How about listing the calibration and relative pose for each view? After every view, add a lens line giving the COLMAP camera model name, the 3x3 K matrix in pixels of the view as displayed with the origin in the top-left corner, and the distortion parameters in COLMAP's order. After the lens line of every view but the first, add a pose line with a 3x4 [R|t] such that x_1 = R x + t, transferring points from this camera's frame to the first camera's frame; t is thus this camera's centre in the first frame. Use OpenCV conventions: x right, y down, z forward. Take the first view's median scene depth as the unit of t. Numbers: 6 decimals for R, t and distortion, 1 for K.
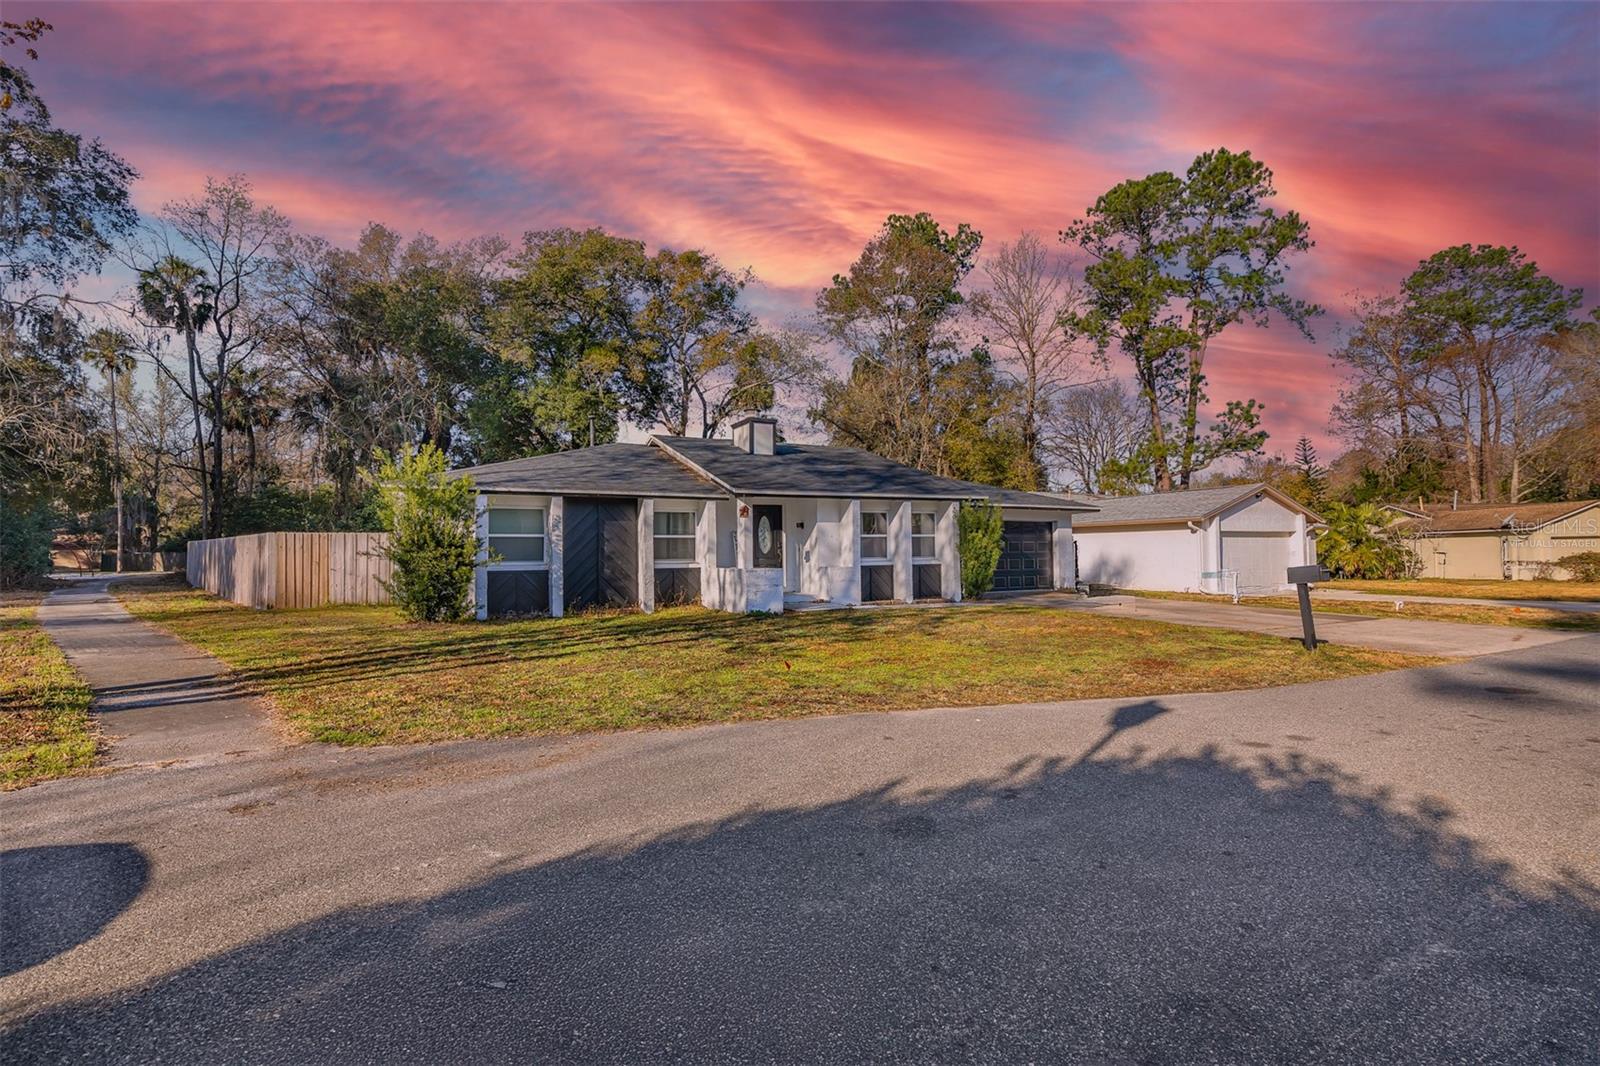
lens RADIAL K [[728.4, 0, 792.5], [0, 728.4, 523.9], [0, 0, 1]] dist [0.011680, -0.000414]
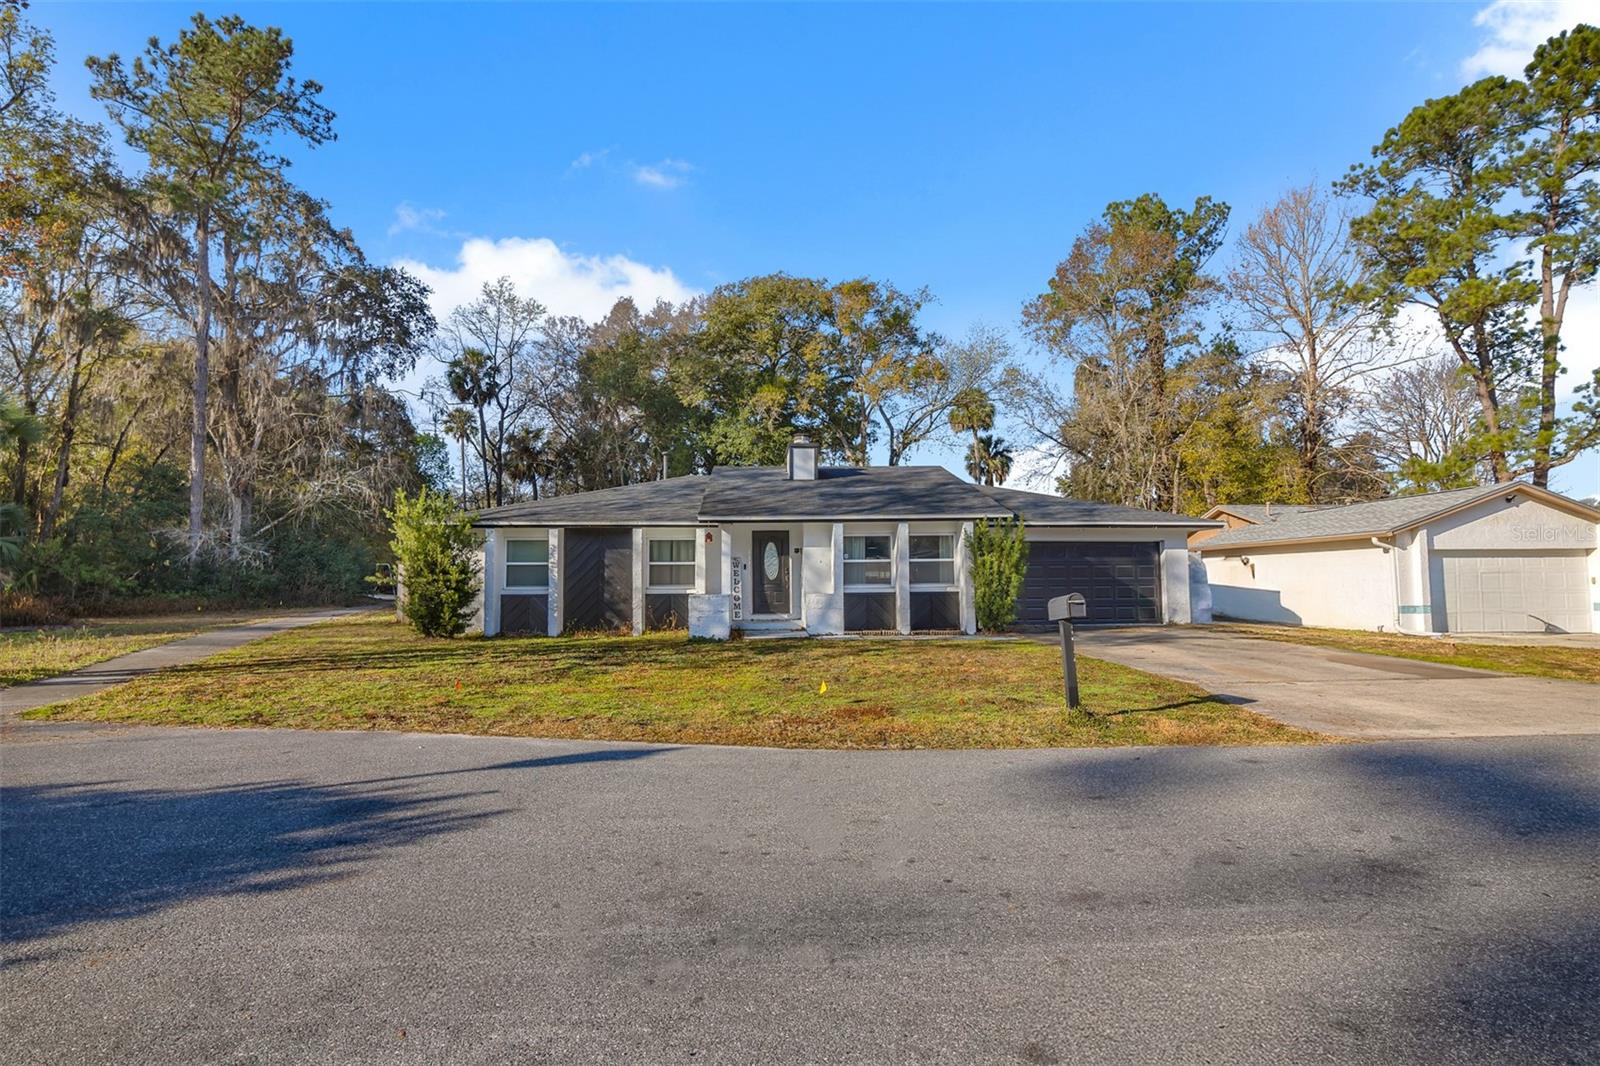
lens RADIAL K [[729.5, 0, 800.0], [0, 729.5, 533.0], [0, 0, 1]] dist [0.009319, -0.000434]
pose [[0.925621, -0.024201, -0.377678, 0.192480], [0.014949, 0.999513, -0.027409, 0.002576], [0.378157, 0.019725, 0.925531, 0.049236]]
